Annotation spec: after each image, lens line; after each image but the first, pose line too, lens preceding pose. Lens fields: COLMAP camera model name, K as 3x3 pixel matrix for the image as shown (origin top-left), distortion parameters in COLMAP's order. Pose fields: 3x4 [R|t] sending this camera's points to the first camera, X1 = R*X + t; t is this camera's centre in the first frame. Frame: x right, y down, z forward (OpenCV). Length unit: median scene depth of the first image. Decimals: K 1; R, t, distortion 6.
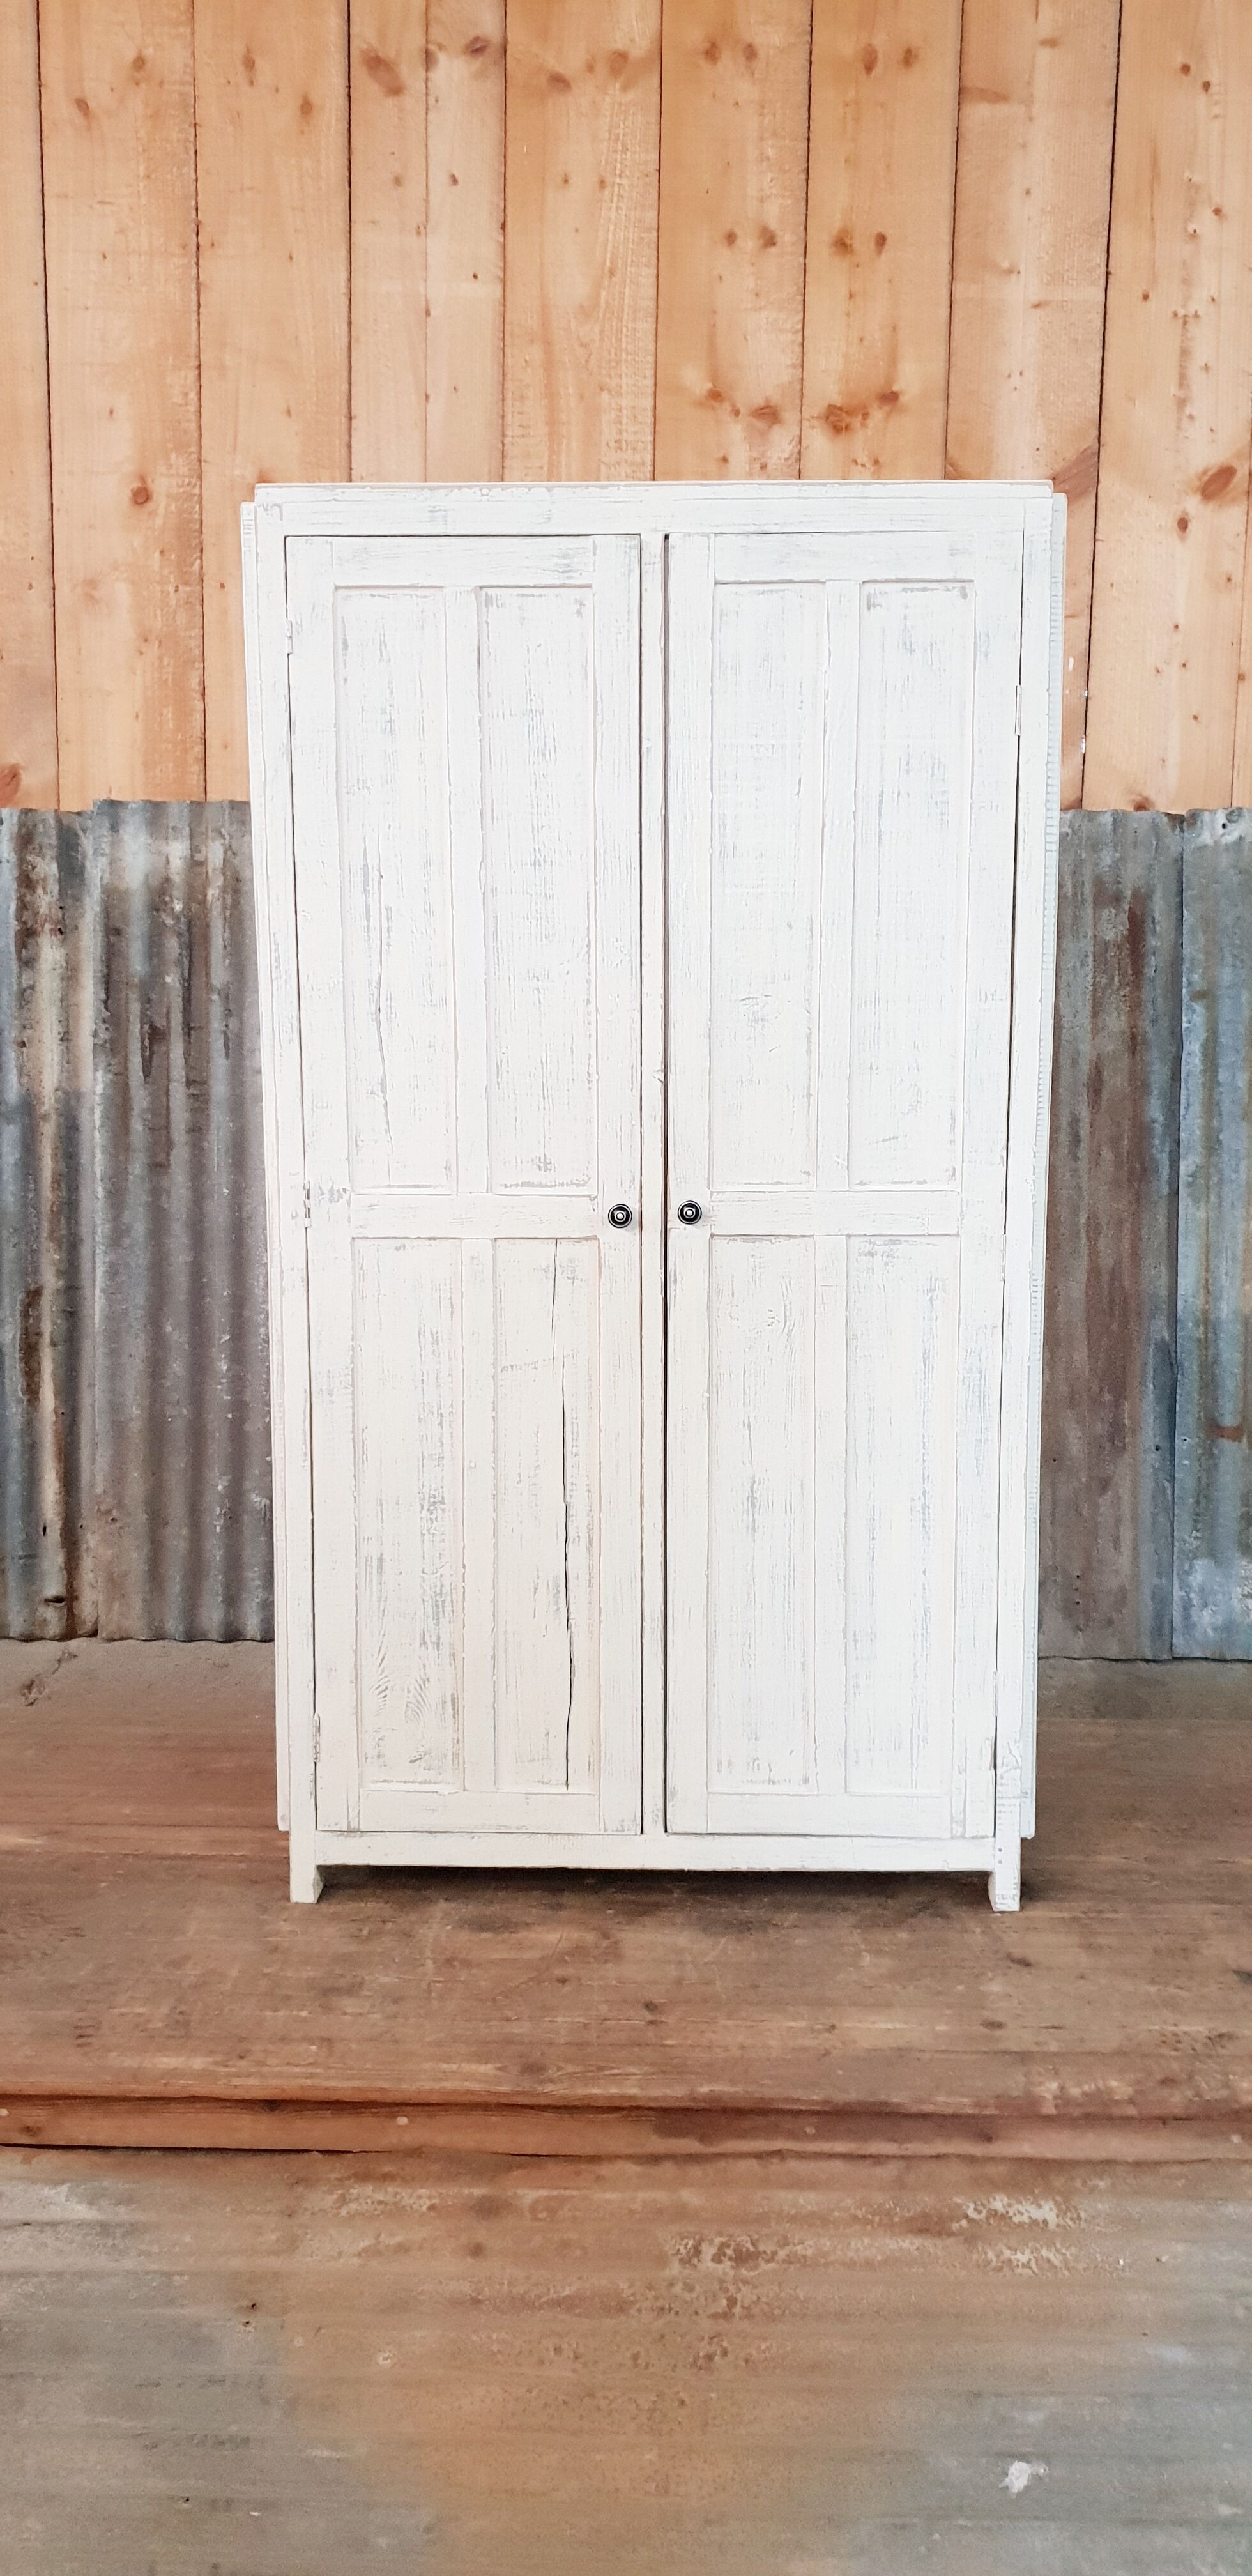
lens RADIAL K [[2003.3, 0, 647.1], [0, 2003.3, 1280.7], [0, 0, 1]] dist [0.013418, 0.004269]
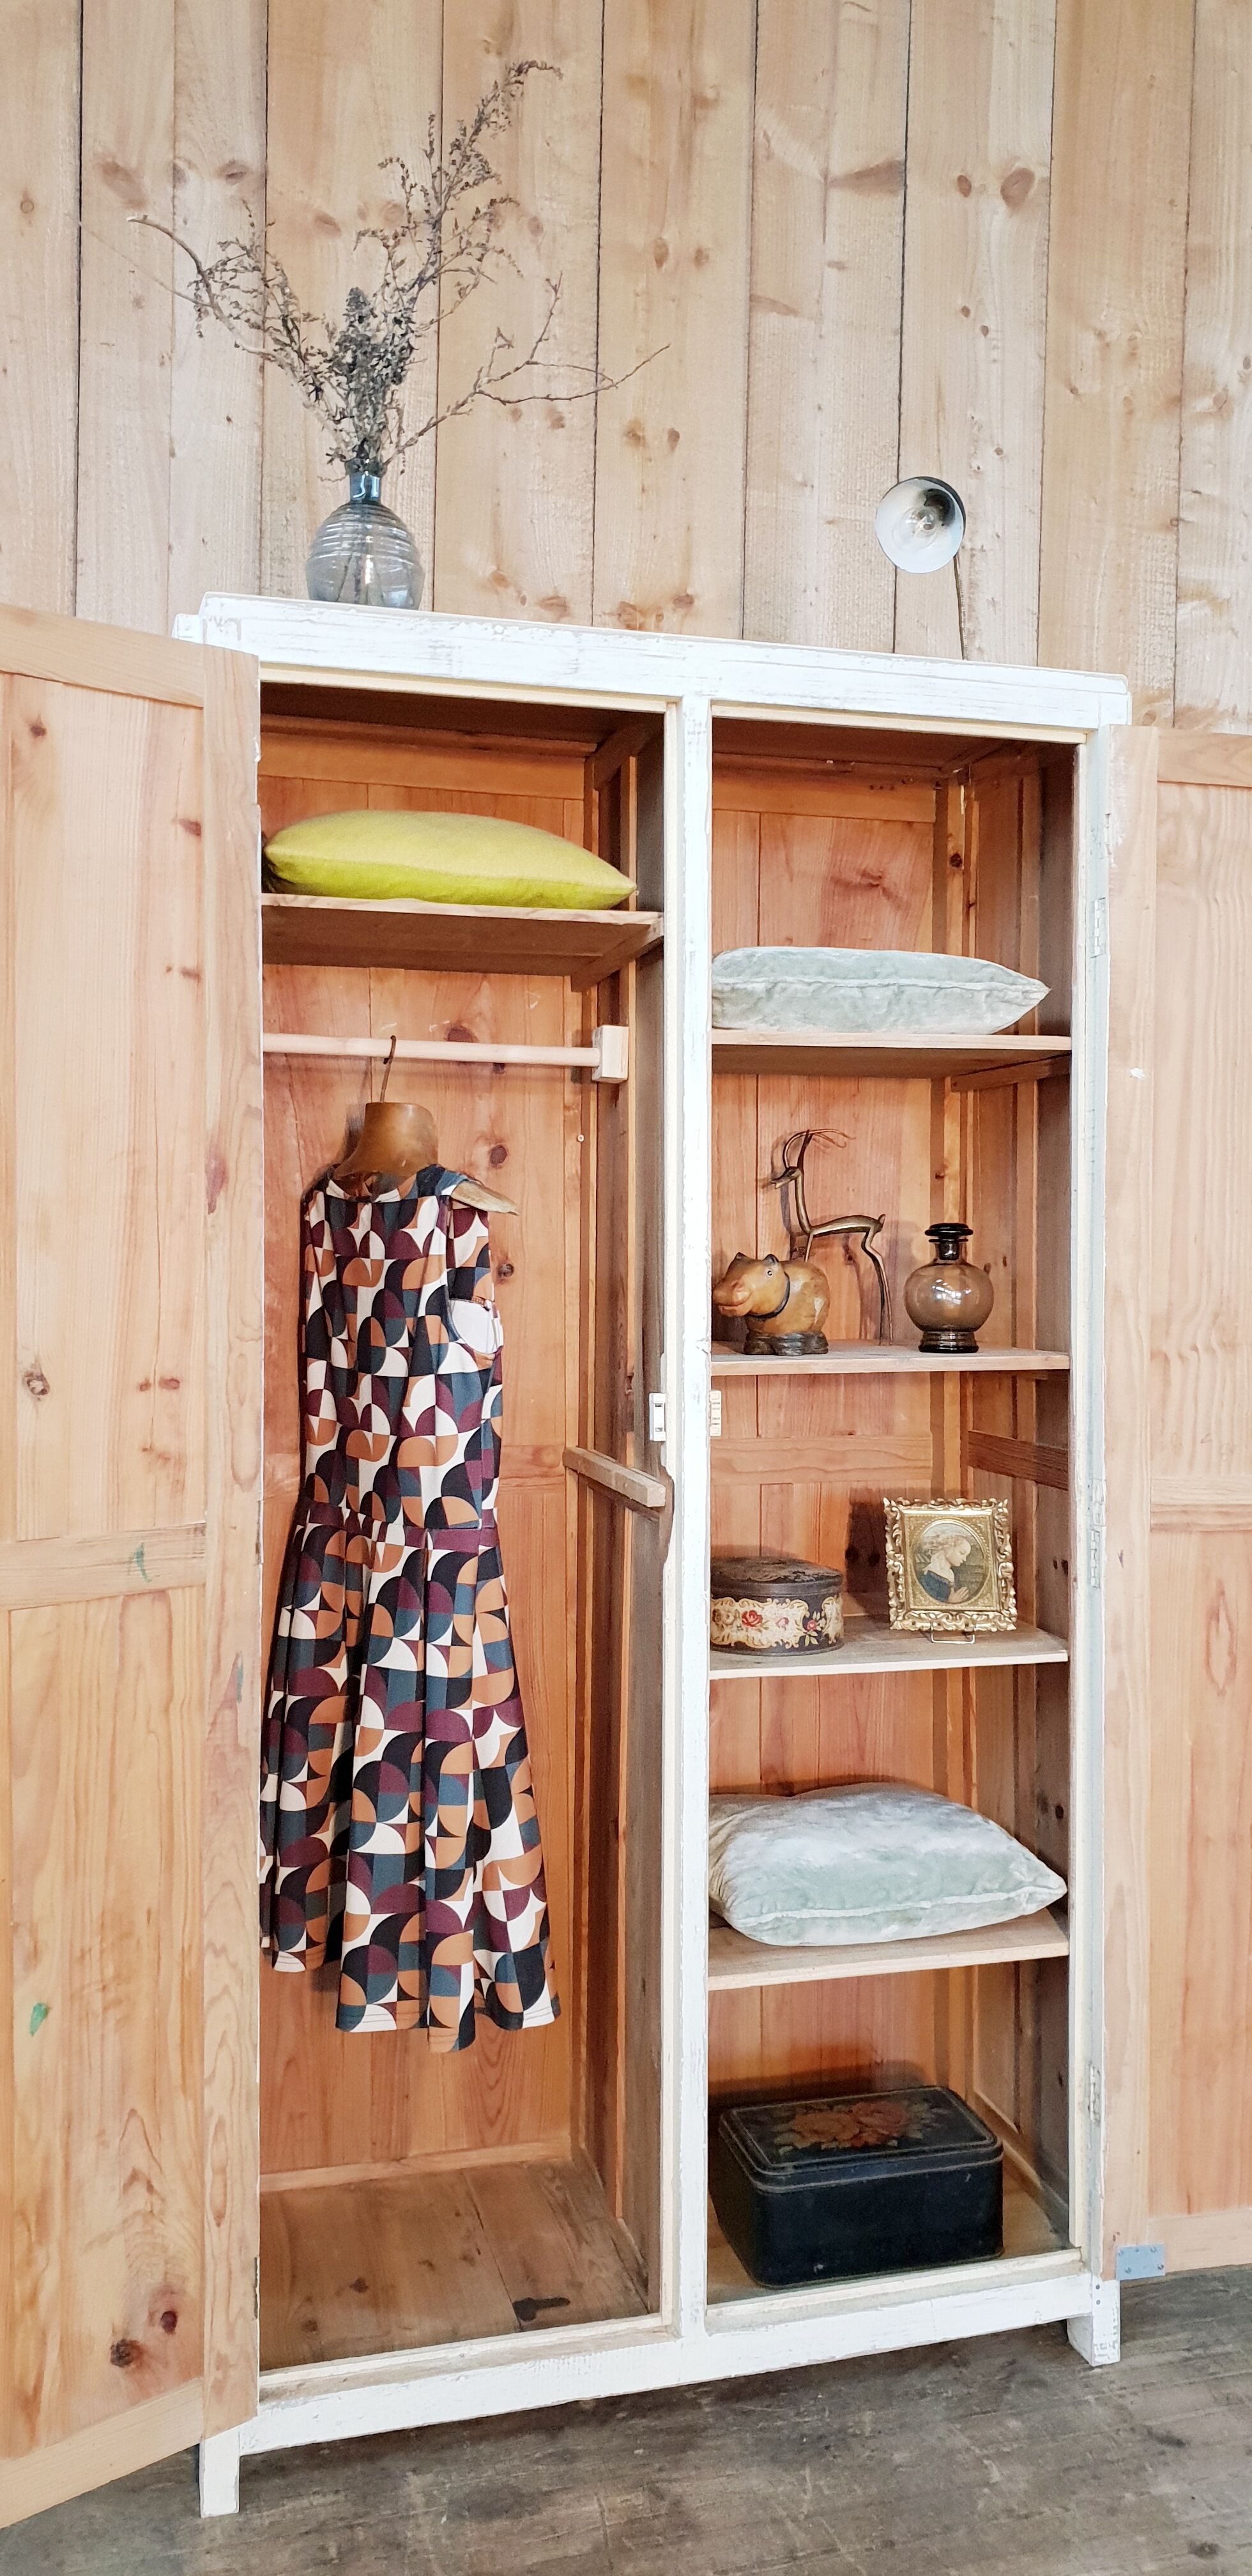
lens RADIAL K [[2013.8, 0, 648.4], [0, 2013.8, 1283.4], [0, 0, 1]] dist [-0.014903, 0.047826]
pose [[0.954017, -0.005251, 0.299707, -0.240590], [0.038846, 0.993581, -0.106246, -0.042108], [-0.297225, 0.113003, 0.948097, 0.229249]]
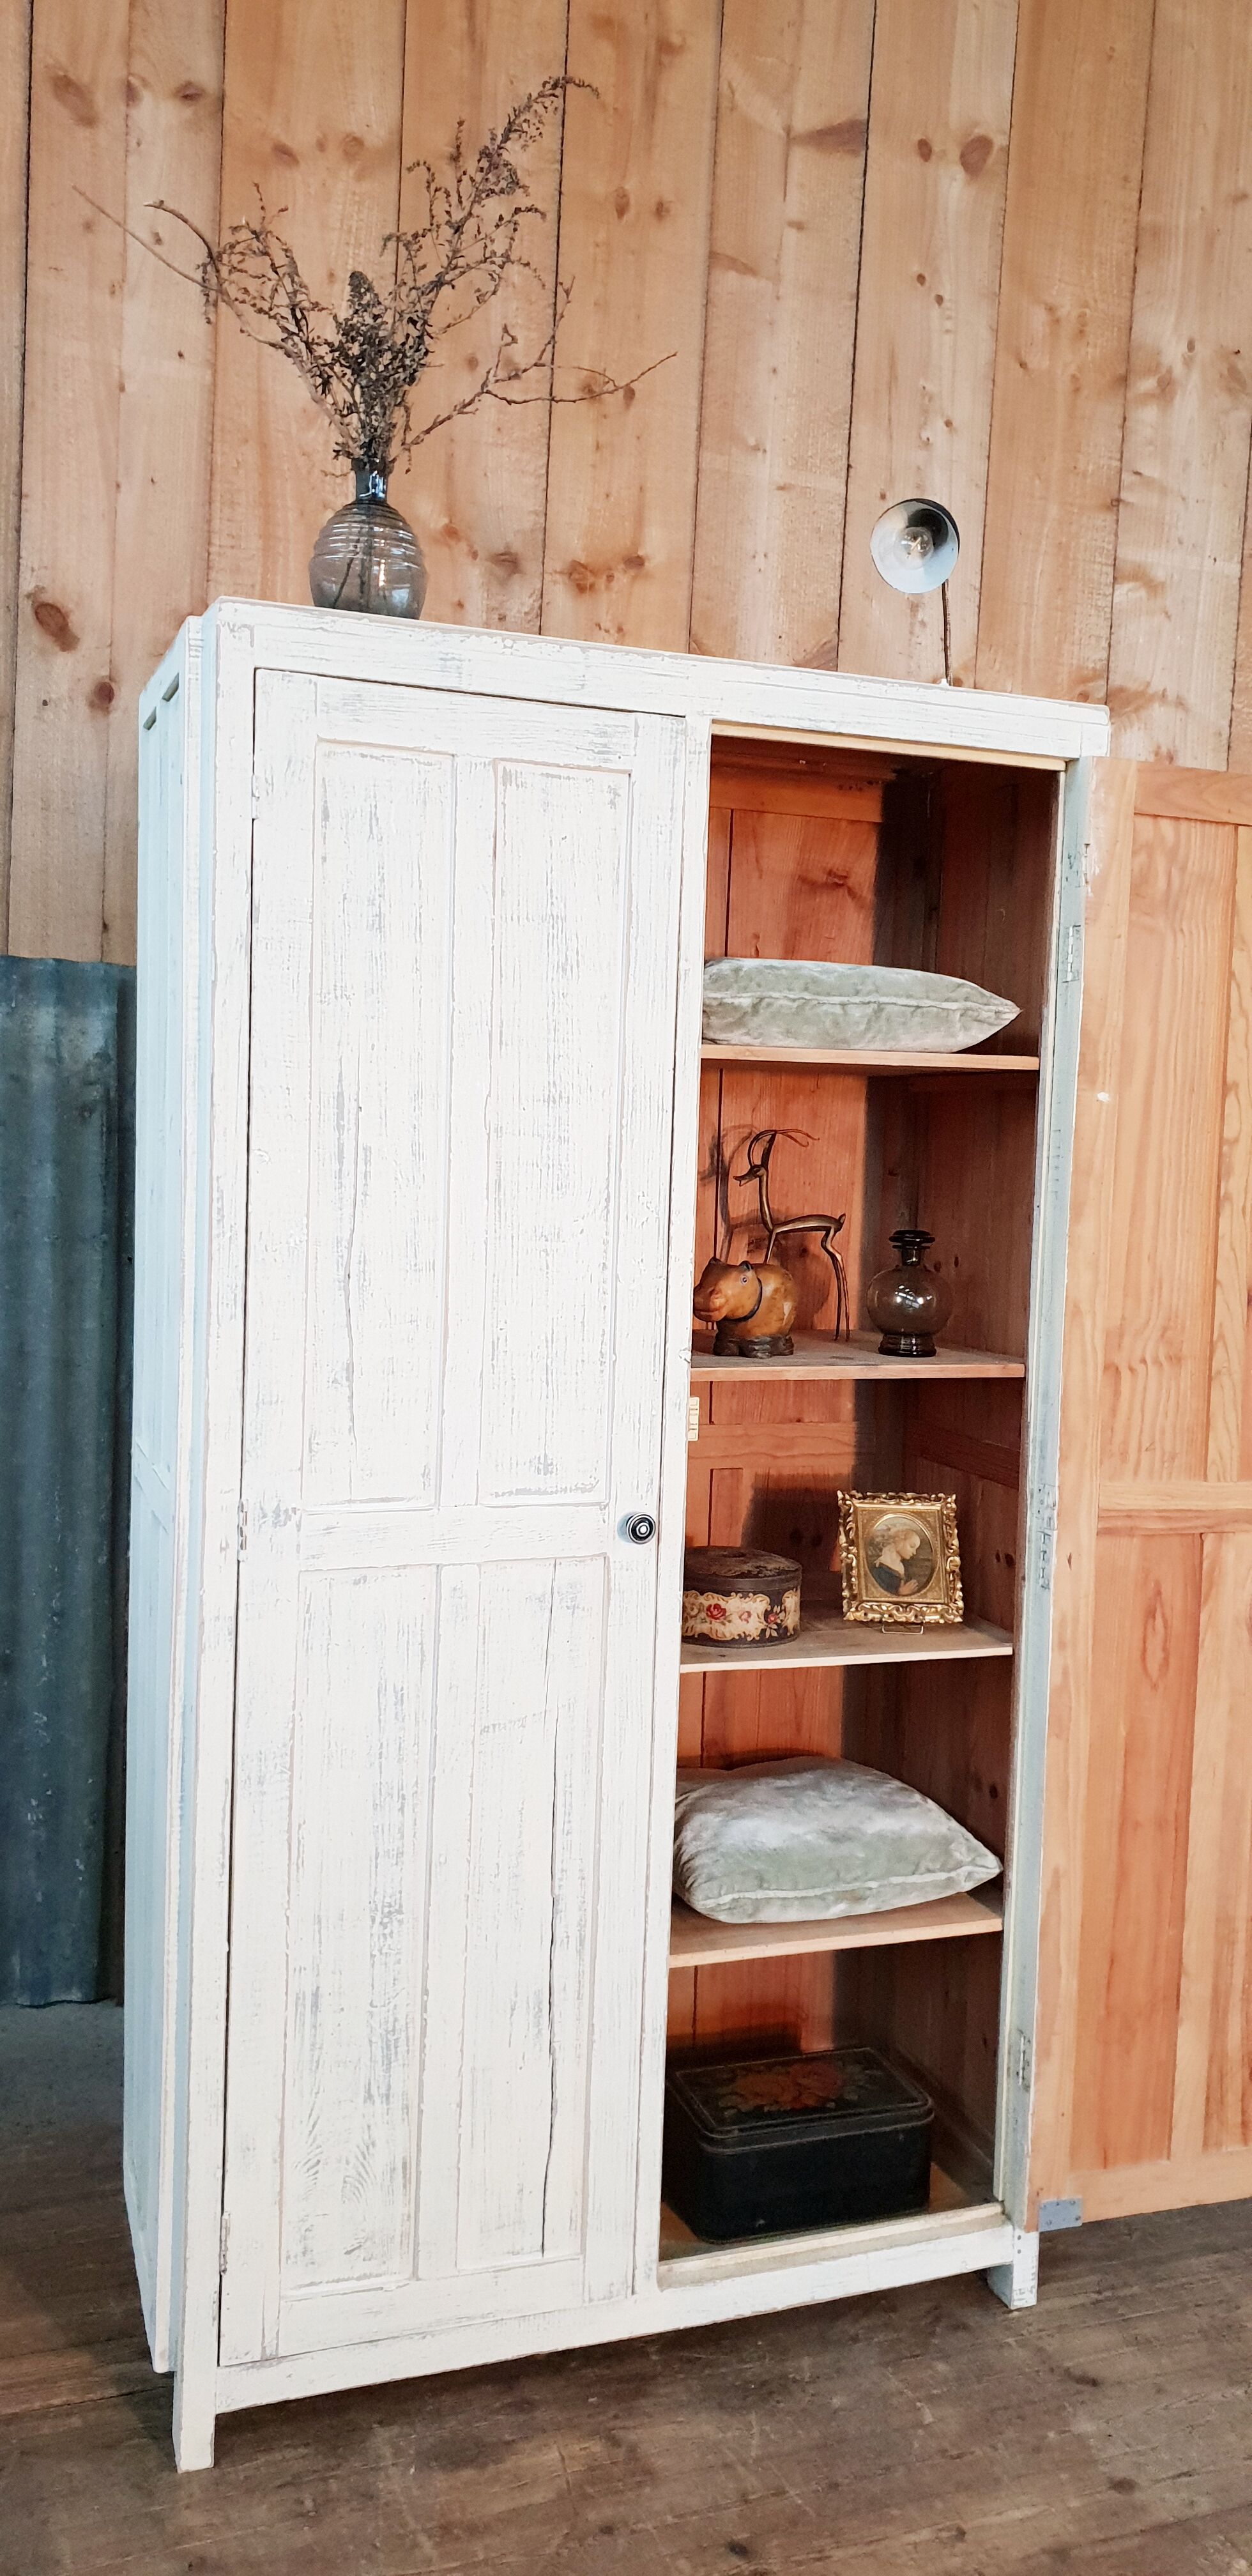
lens RADIAL K [[2019.7, 0, 650.8], [0, 2019.7, 1281.0], [0, 0, 1]] dist [-0.010441, 0.042622]
pose [[0.928728, 0.003270, 0.370748, -0.296226], [0.017806, 0.998414, -0.053411, -0.085646], [-0.370334, 0.056206, 0.927197, 0.222784]]
